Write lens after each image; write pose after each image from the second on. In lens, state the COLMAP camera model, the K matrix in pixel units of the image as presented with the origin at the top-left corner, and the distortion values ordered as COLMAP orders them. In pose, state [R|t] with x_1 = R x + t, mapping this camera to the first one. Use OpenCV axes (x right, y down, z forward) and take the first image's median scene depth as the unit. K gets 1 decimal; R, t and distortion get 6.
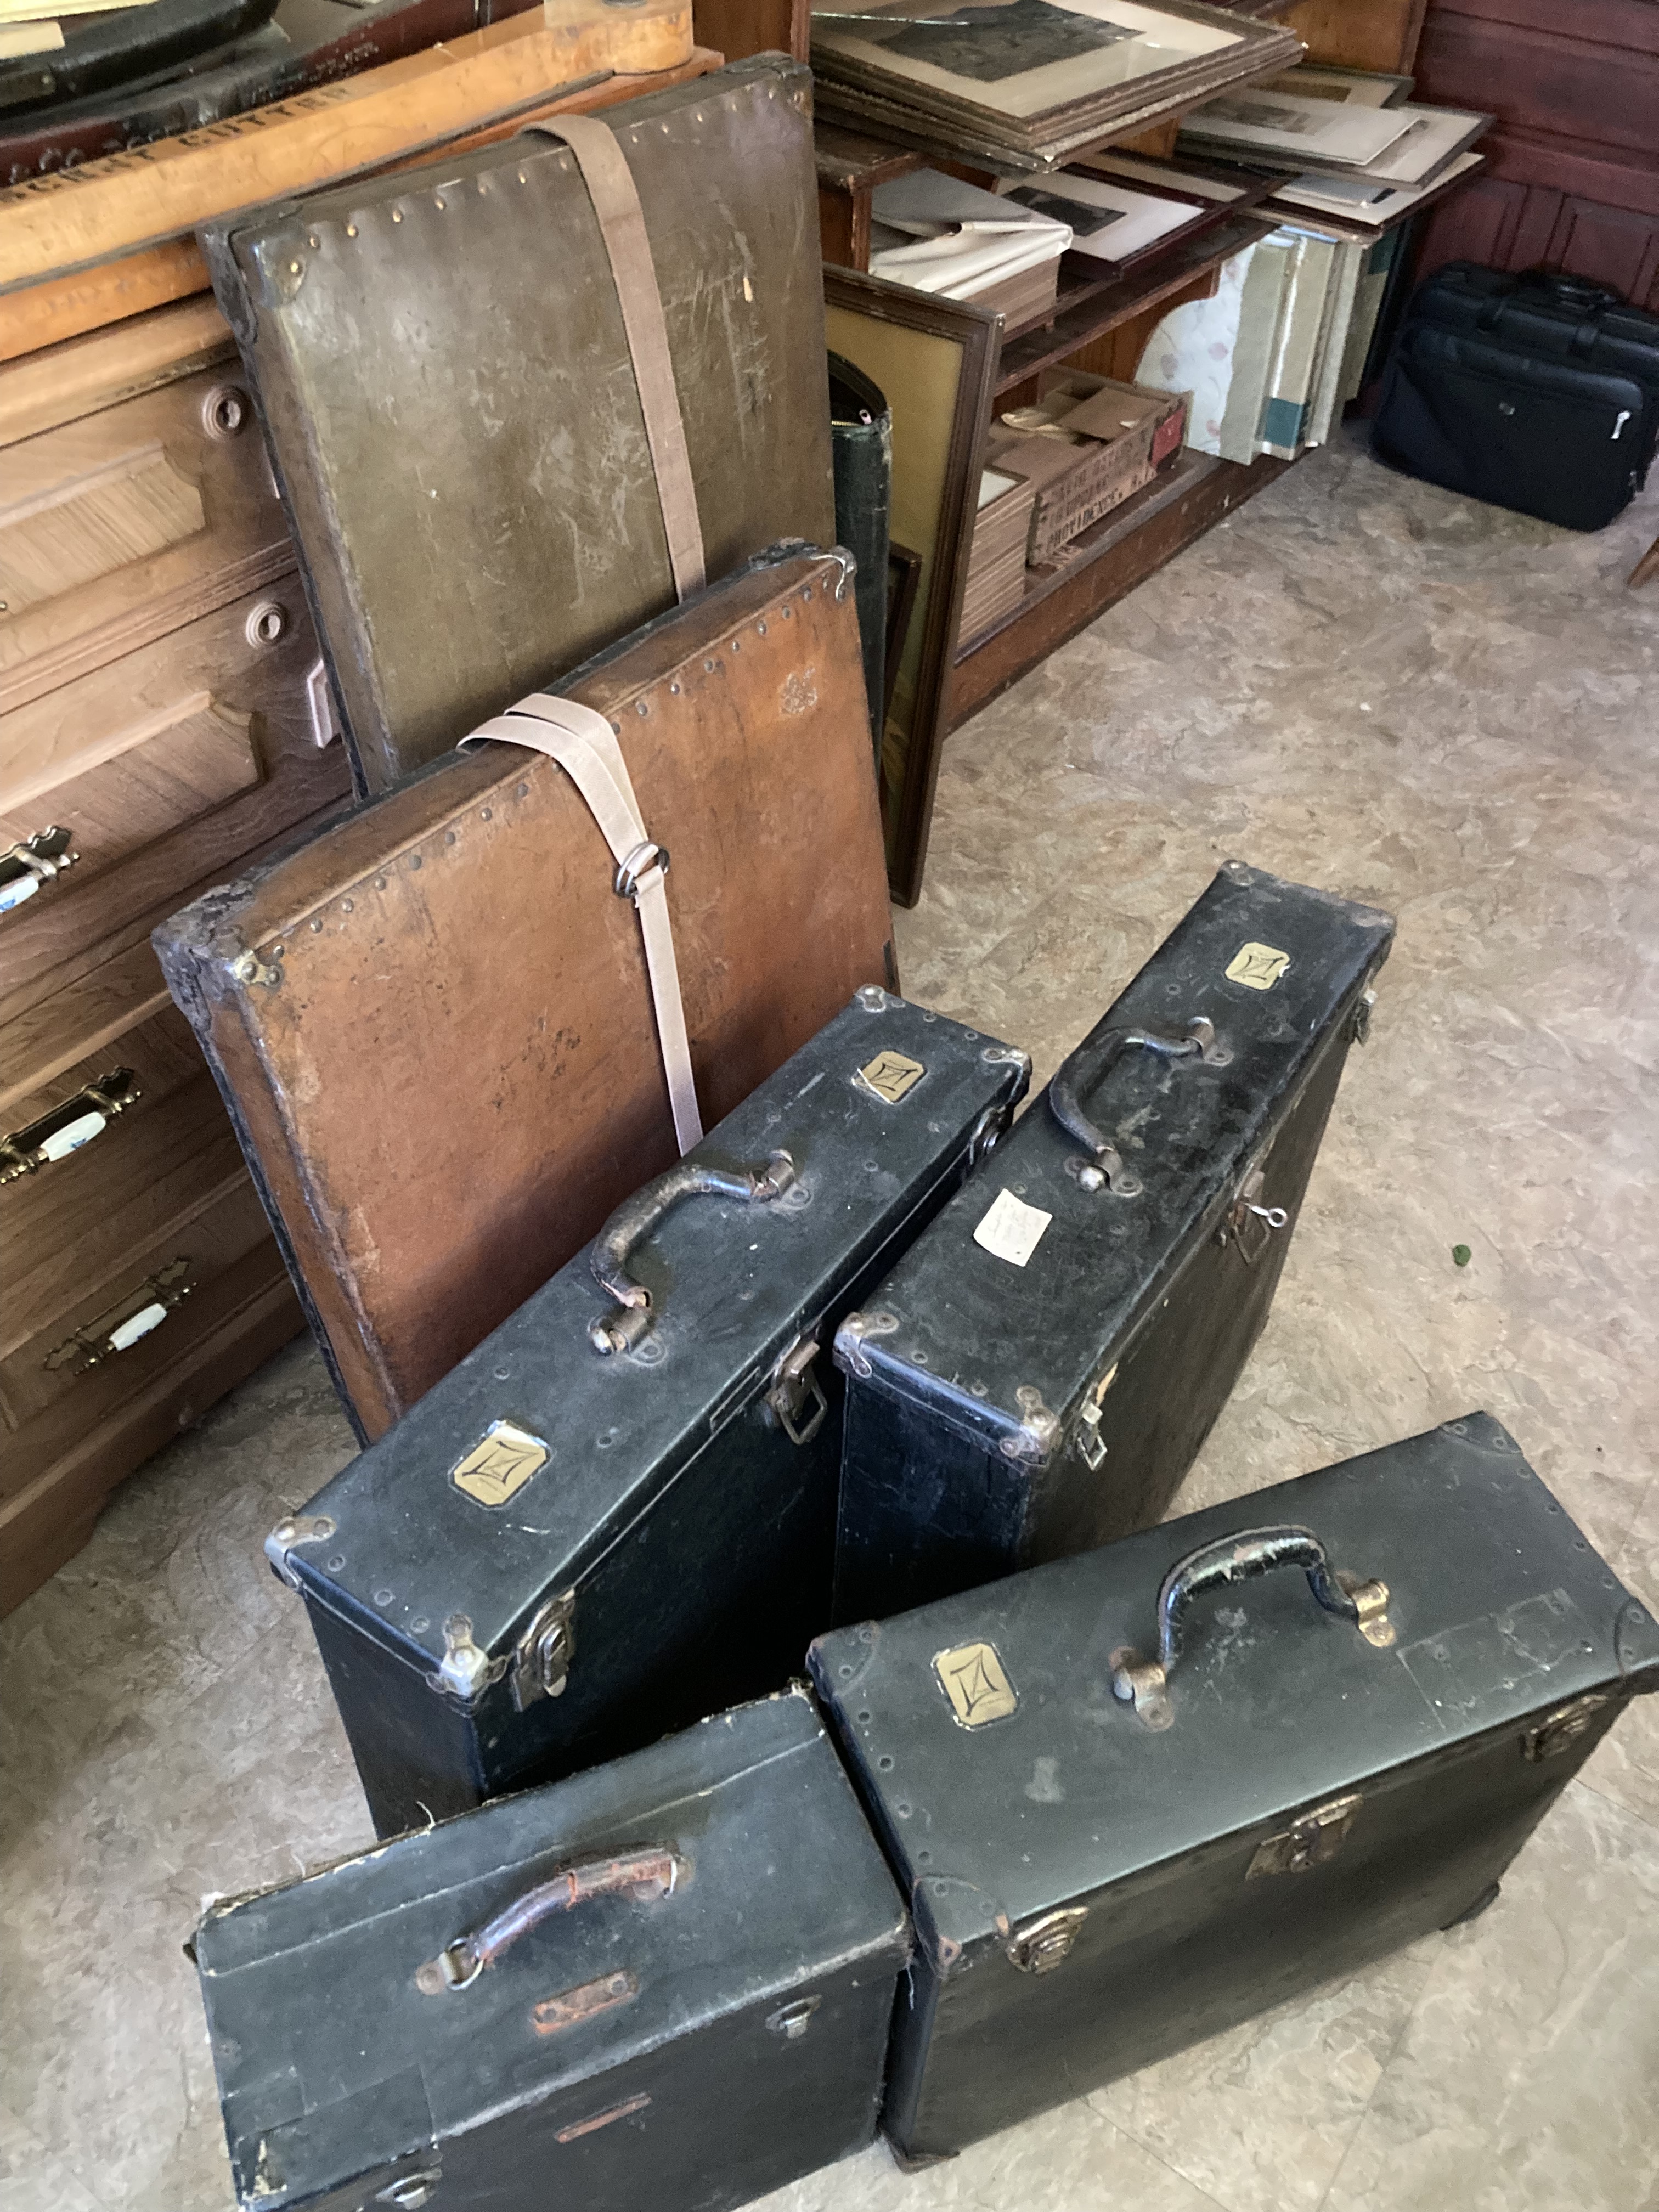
lens RADIAL K [[1796.3, 0, 834.8], [0, 1796.3, 1038.4], [0, 0, 1]] dist [0.111059, -0.349798]
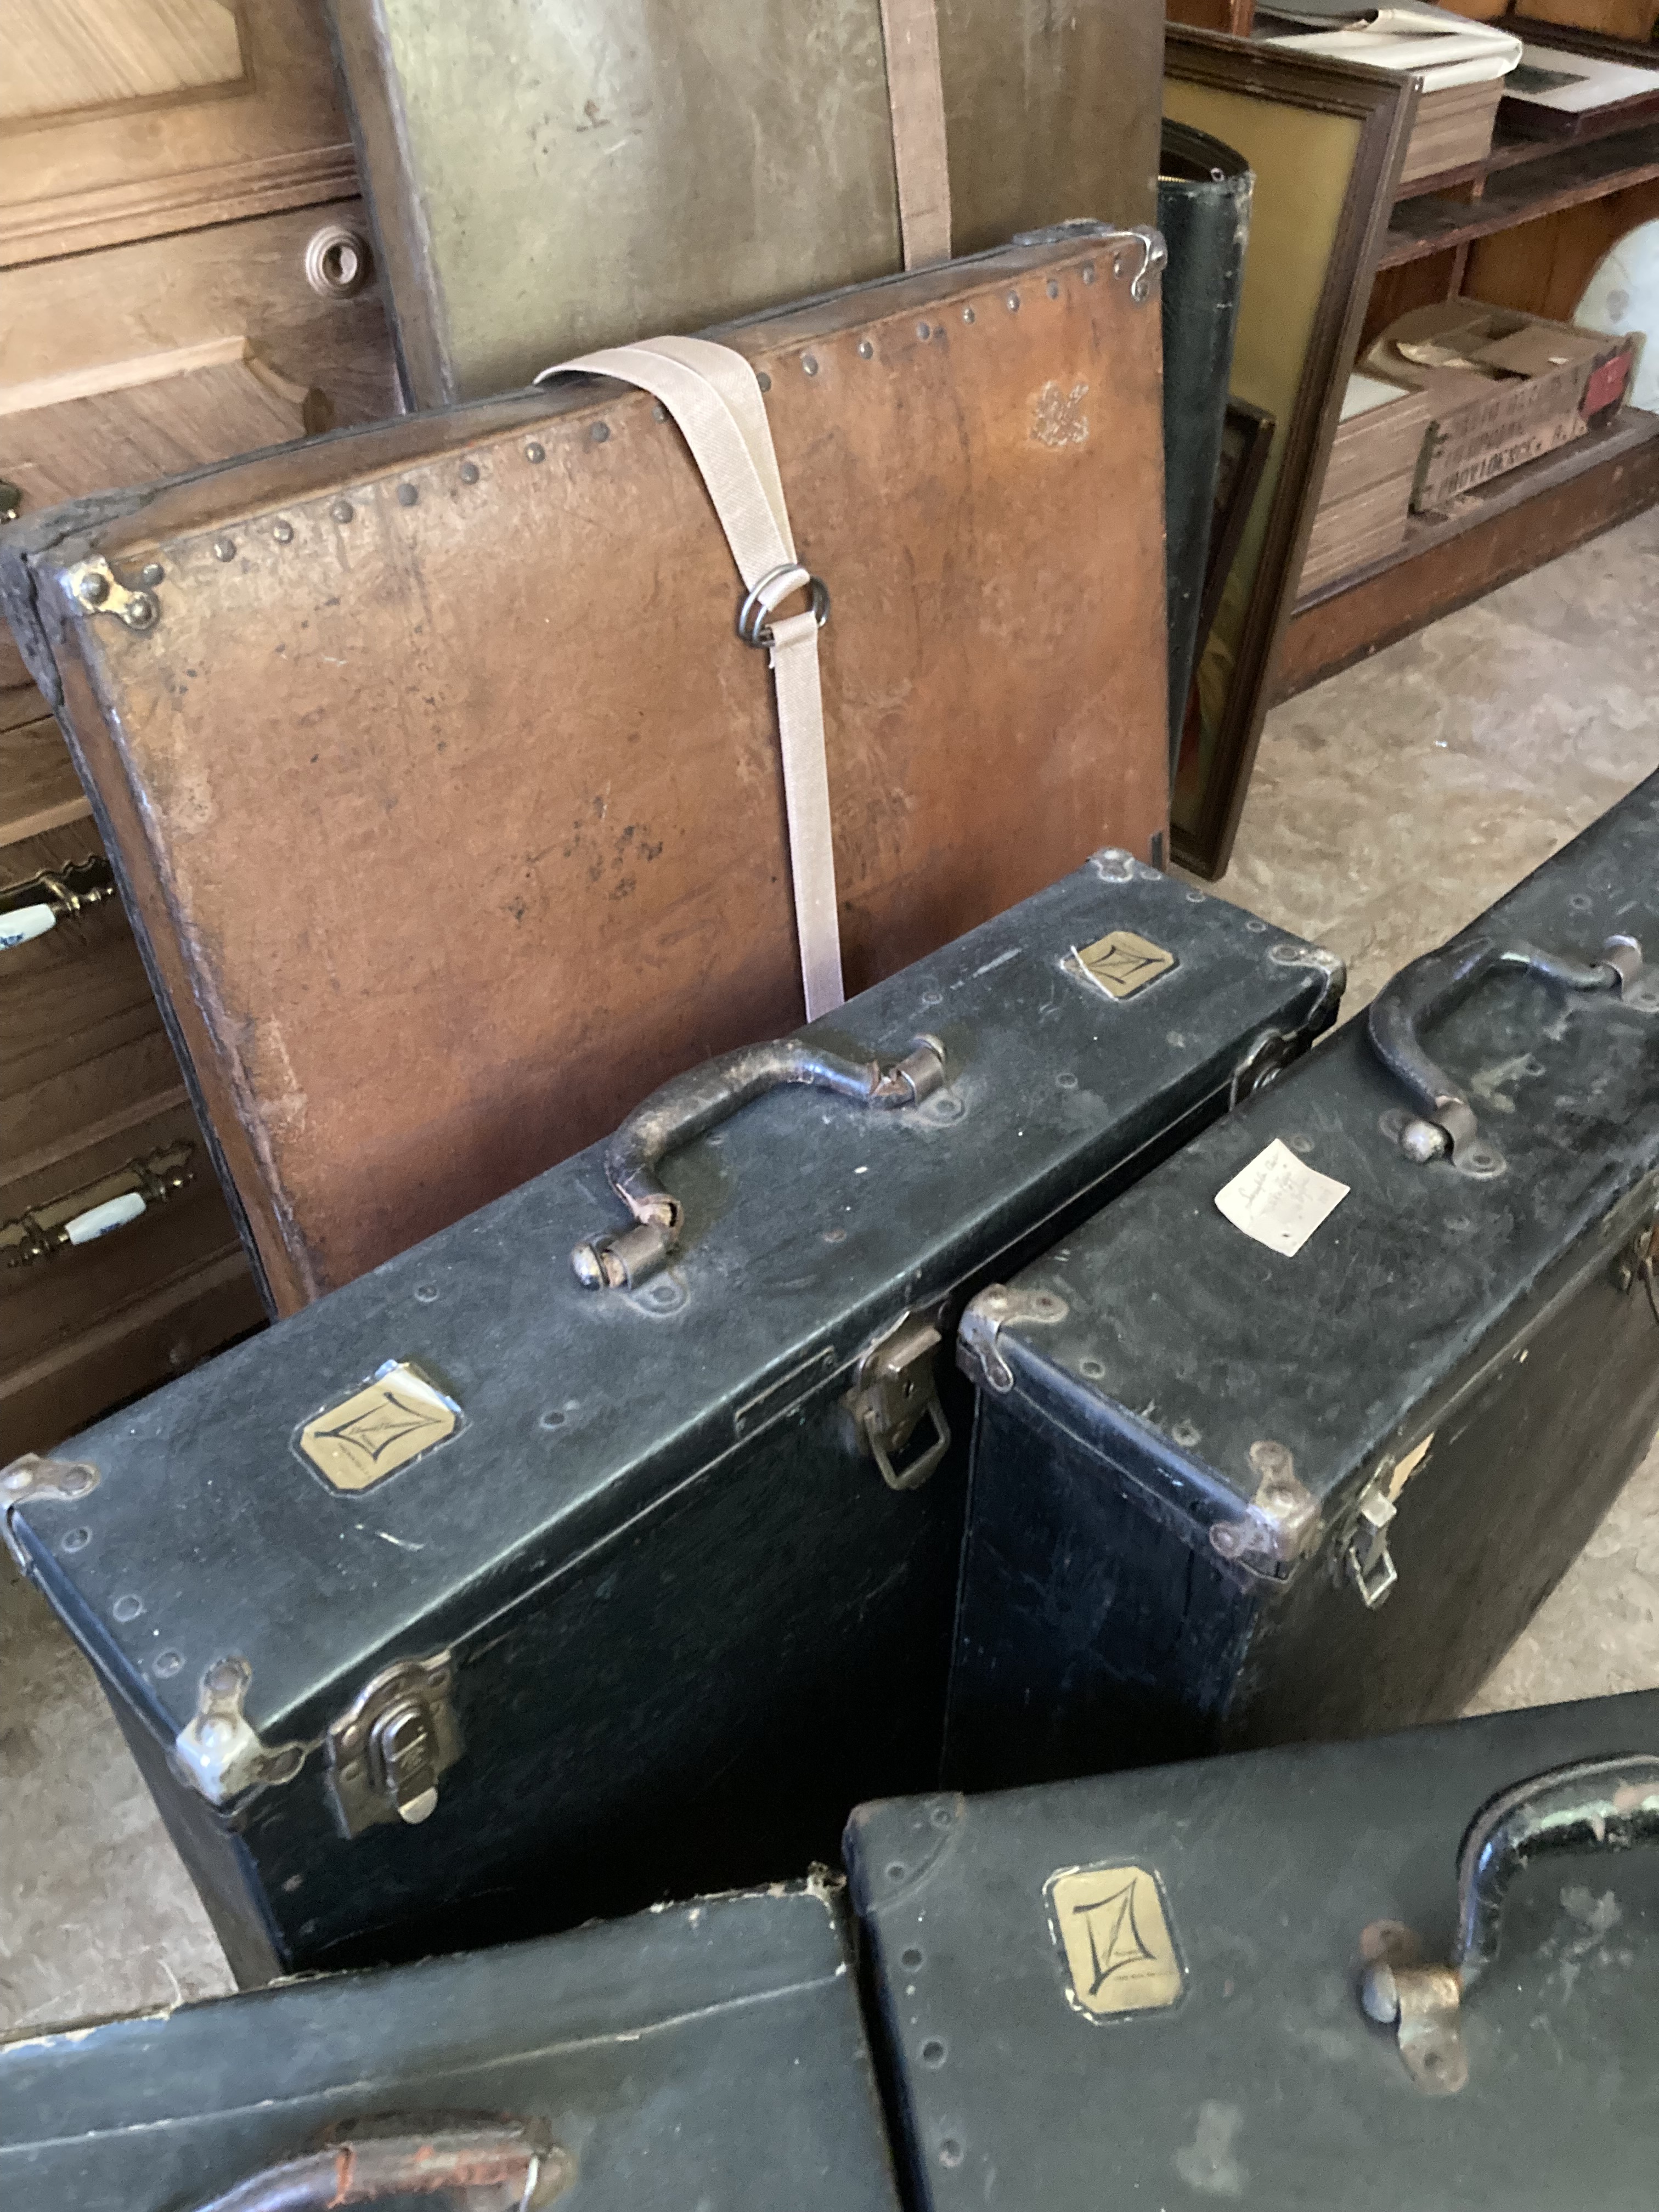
lens RADIAL K [[1836.5, 0, 832.1], [0, 1836.5, 1055.5], [0, 0, 1]] dist [-0.001467, 0.001743]
pose [[0.978037, 0.116684, -0.172710, 0.051058], [-0.123819, 0.991818, -0.031095, 0.095581], [0.167668, 0.051797, 0.984482, 0.351566]]
